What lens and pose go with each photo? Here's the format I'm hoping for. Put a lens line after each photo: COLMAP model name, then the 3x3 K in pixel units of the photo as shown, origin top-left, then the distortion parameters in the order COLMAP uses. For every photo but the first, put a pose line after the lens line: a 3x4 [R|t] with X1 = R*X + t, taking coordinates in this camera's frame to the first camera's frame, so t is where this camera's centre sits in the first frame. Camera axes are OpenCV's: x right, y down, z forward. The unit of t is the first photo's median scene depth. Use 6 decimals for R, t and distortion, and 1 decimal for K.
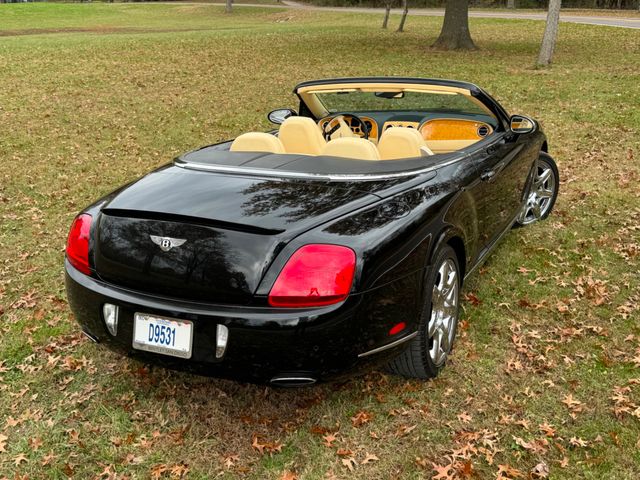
lens RADIAL K [[566.7, 0, 320.0], [0, 566.7, 240.0], [0, 0, 1]] dist [0.088938, -0.134639]
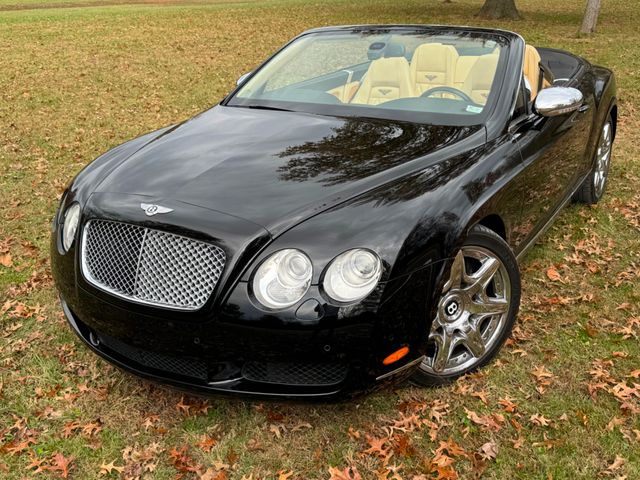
lens RADIAL K [[537.4, 0, 320.0], [0, 537.4, 240.0], [0, 0, 1]] dist [0.115755, -0.182121]
pose [[0.997271, 0.030621, -0.067174, 0.143017], [-0.026222, 0.997514, 0.065409, 0.026788], [0.069010, -0.063470, 0.995595, 0.141513]]
